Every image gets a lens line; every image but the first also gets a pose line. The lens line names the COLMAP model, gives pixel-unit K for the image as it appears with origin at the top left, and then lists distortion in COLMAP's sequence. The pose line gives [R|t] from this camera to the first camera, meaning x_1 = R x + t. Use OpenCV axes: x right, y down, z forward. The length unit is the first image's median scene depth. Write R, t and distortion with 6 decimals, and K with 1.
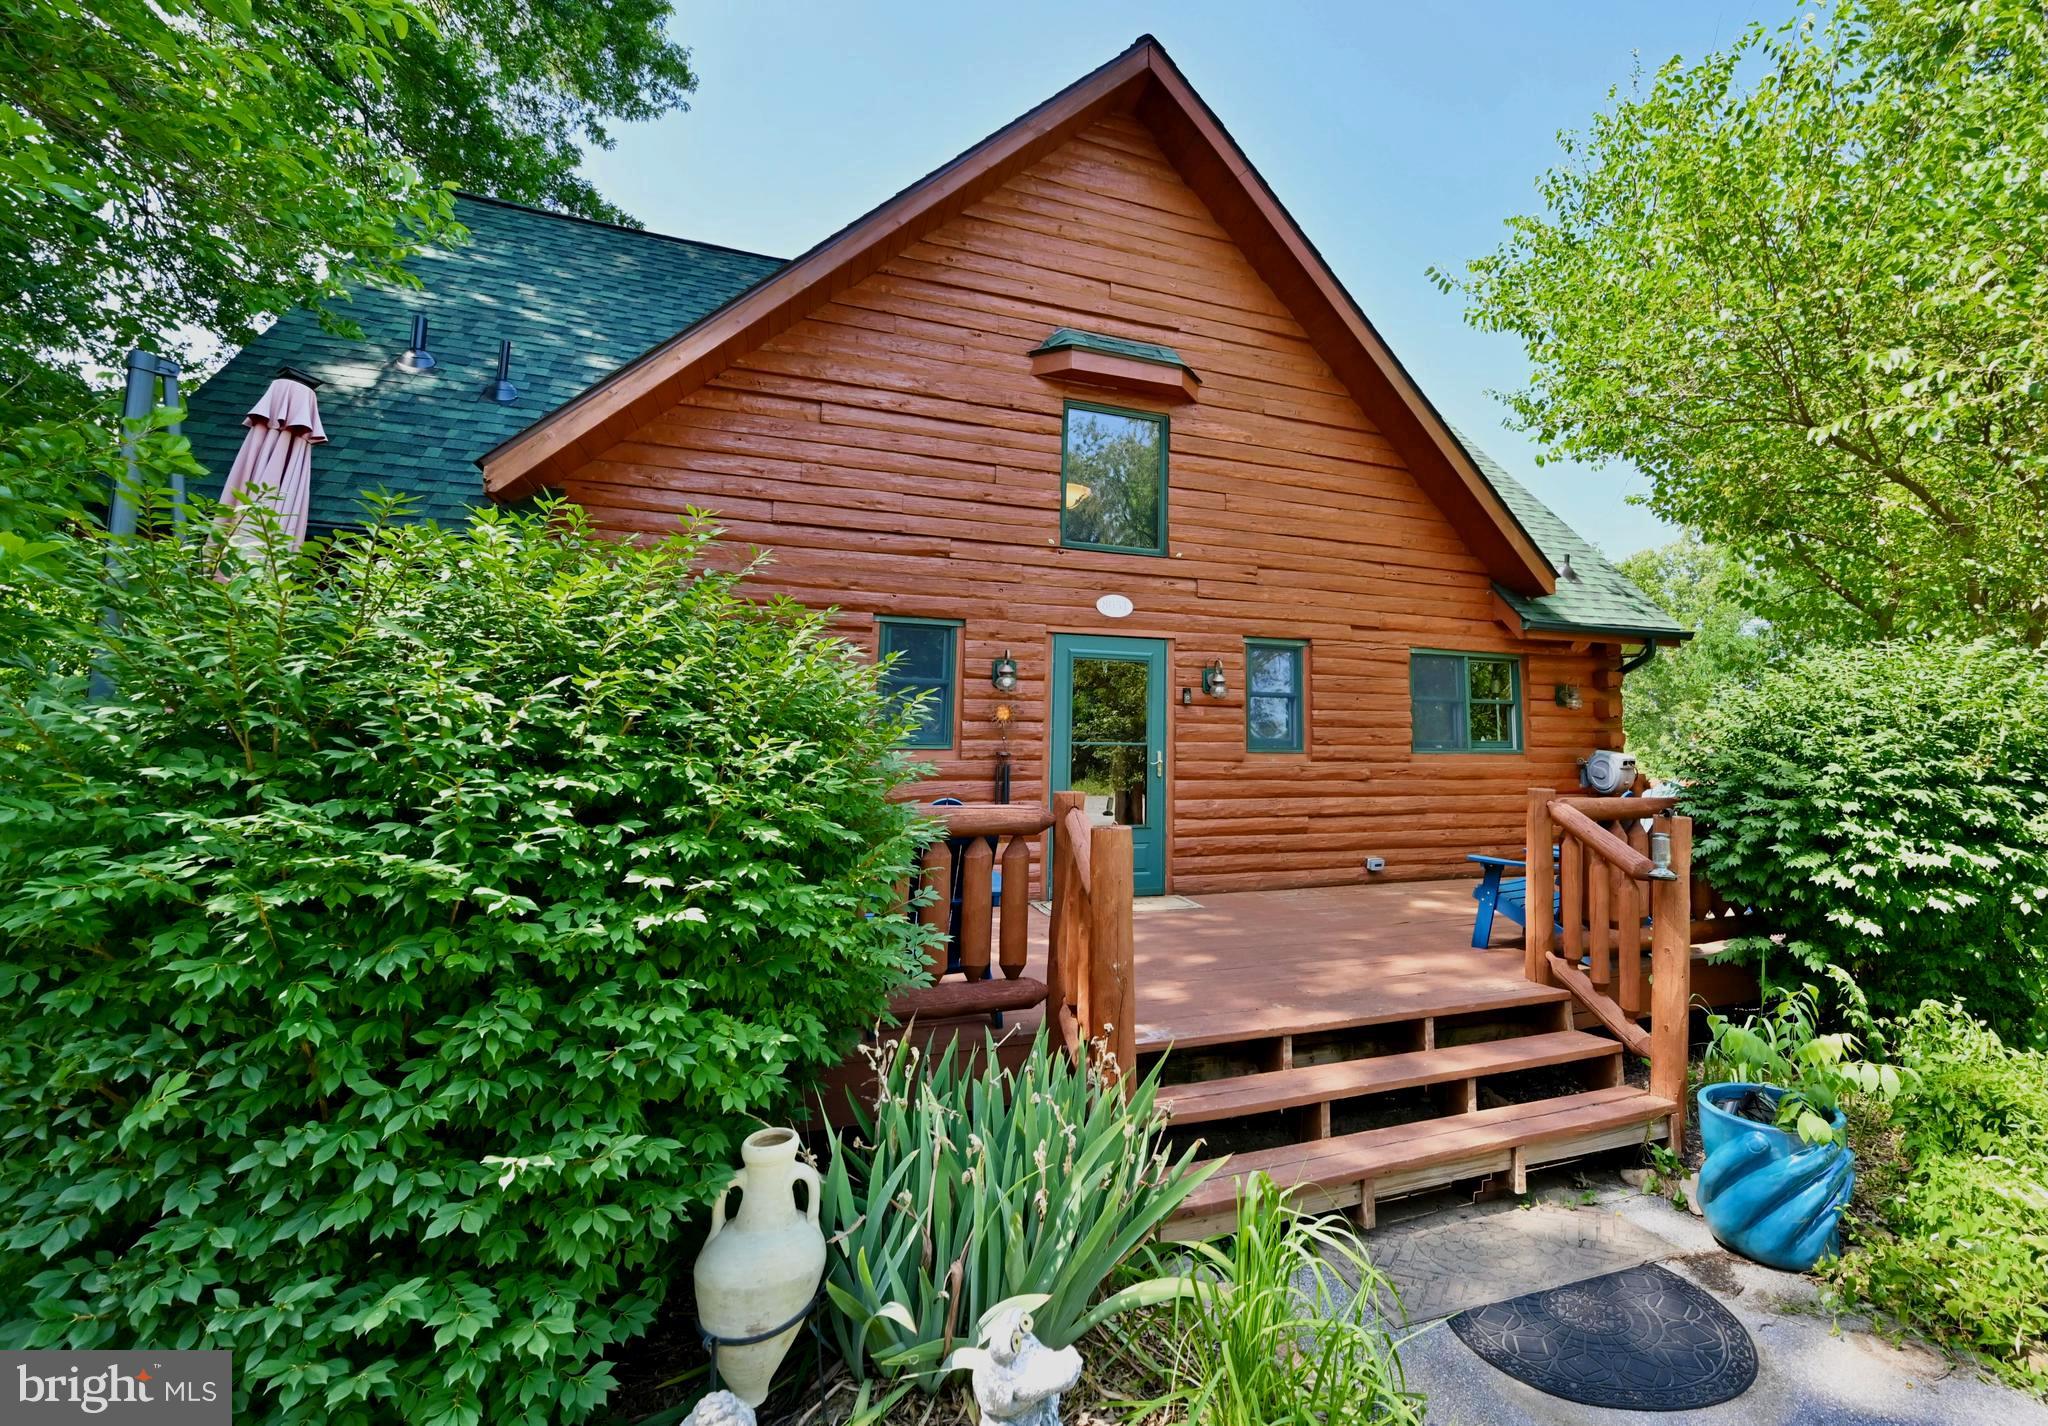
lens RADIAL K [[879.0, 0, 1149.4], [0, 879.0, 655.3], [0, 0, 1]] dist [-0.000243, 0.000610]
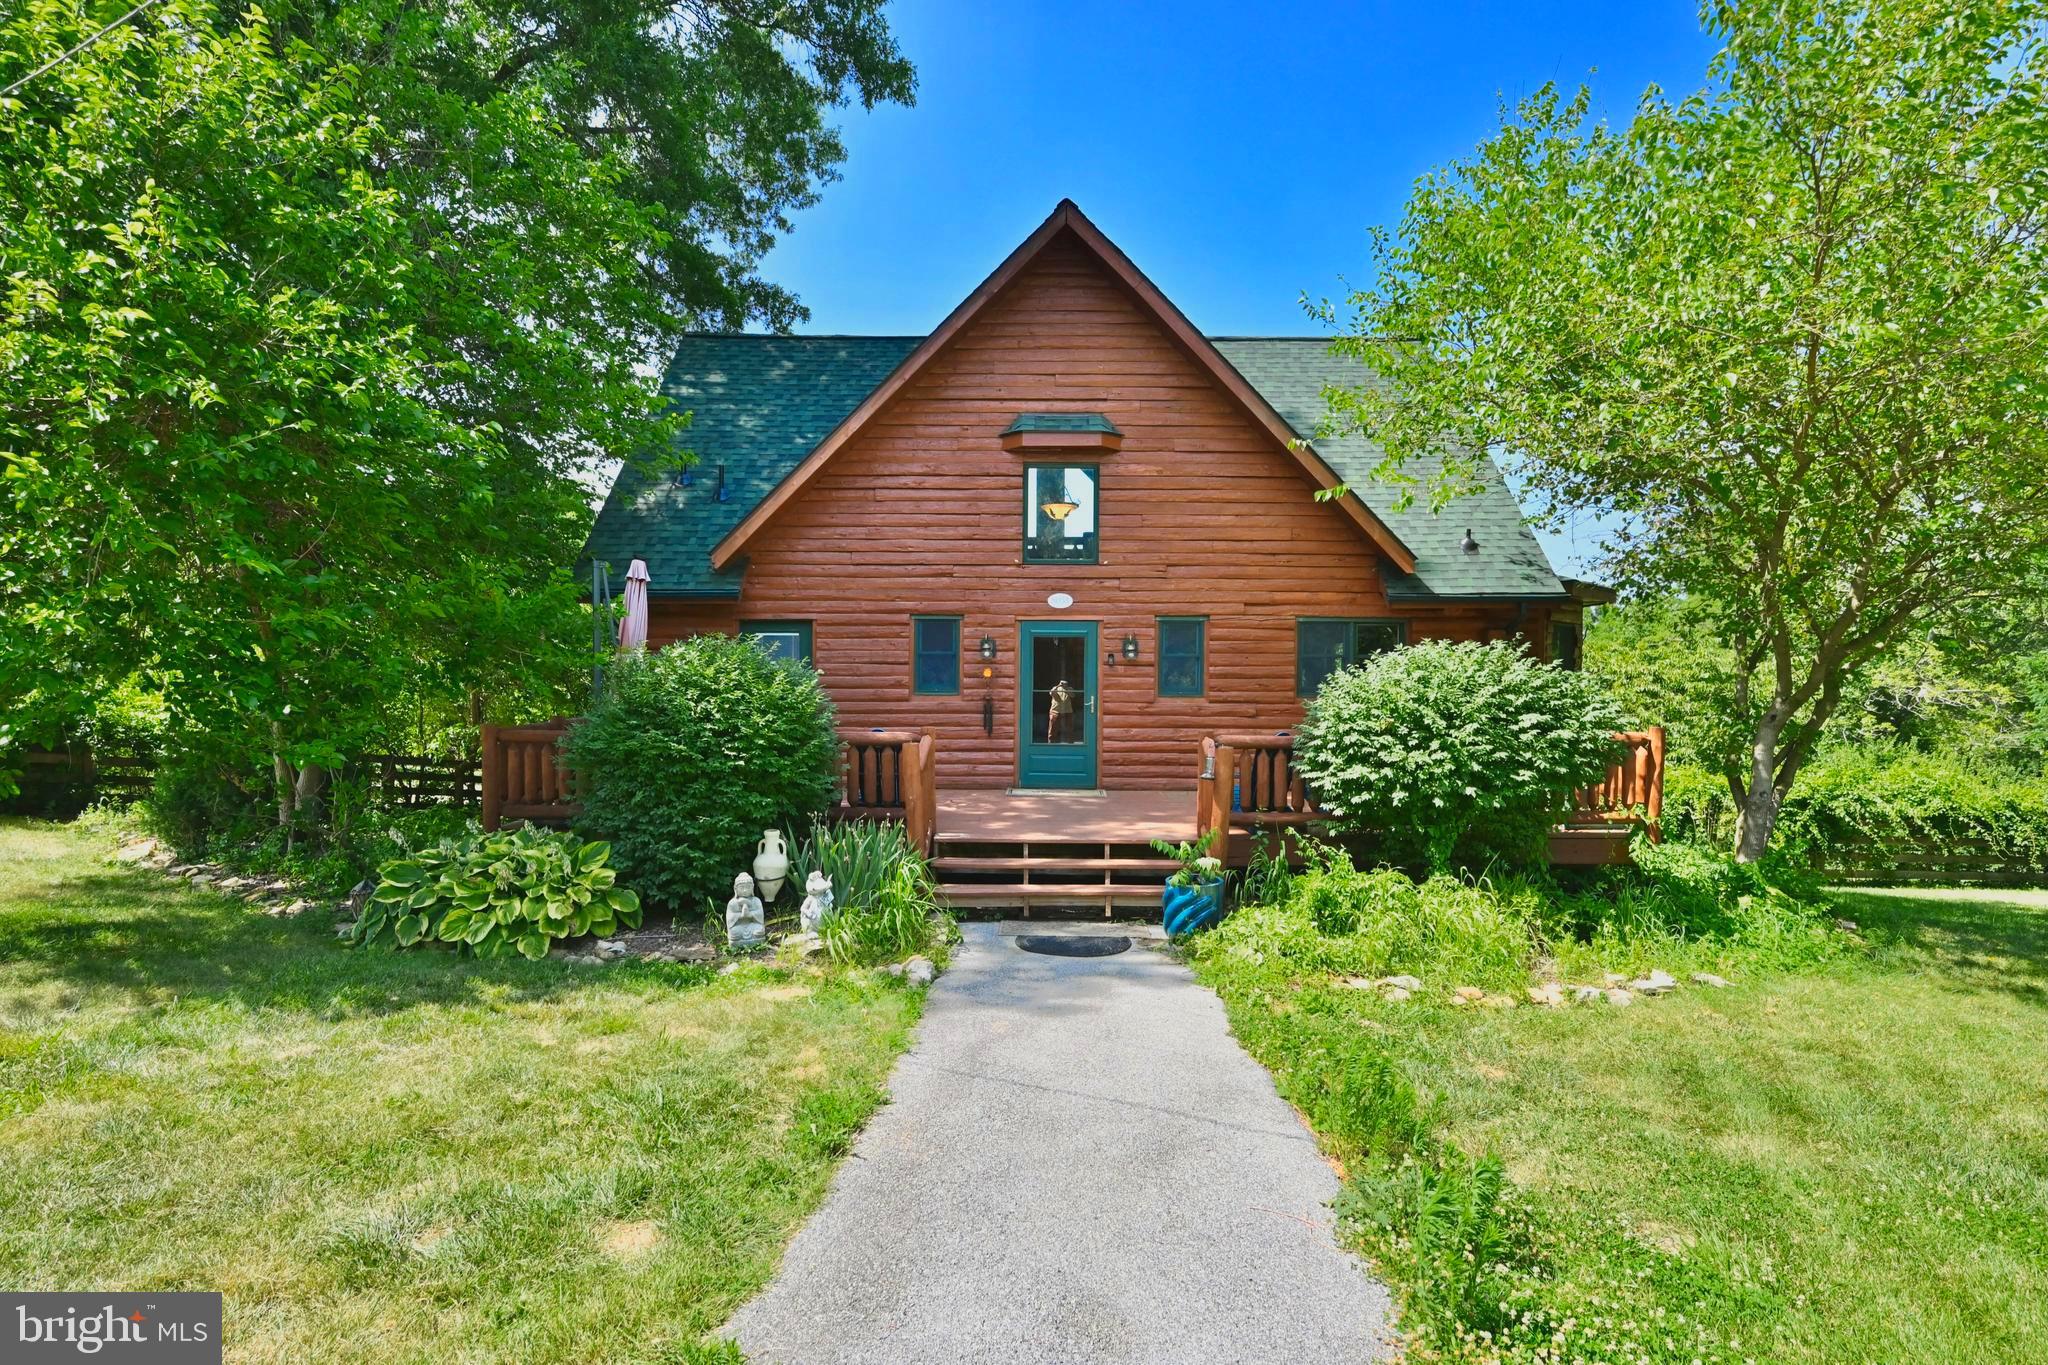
lens RADIAL K [[997.4, 0, 1025.8], [0, 997.4, 678.5], [0, 0, 1]] dist [0.002544, 0.000095]
pose [[0.918425, 0.006016, -0.395549, 0.595700], [0.045348, 0.991692, 0.120377, -0.134691], [0.392987, -0.128495, 0.910522, -0.612081]]
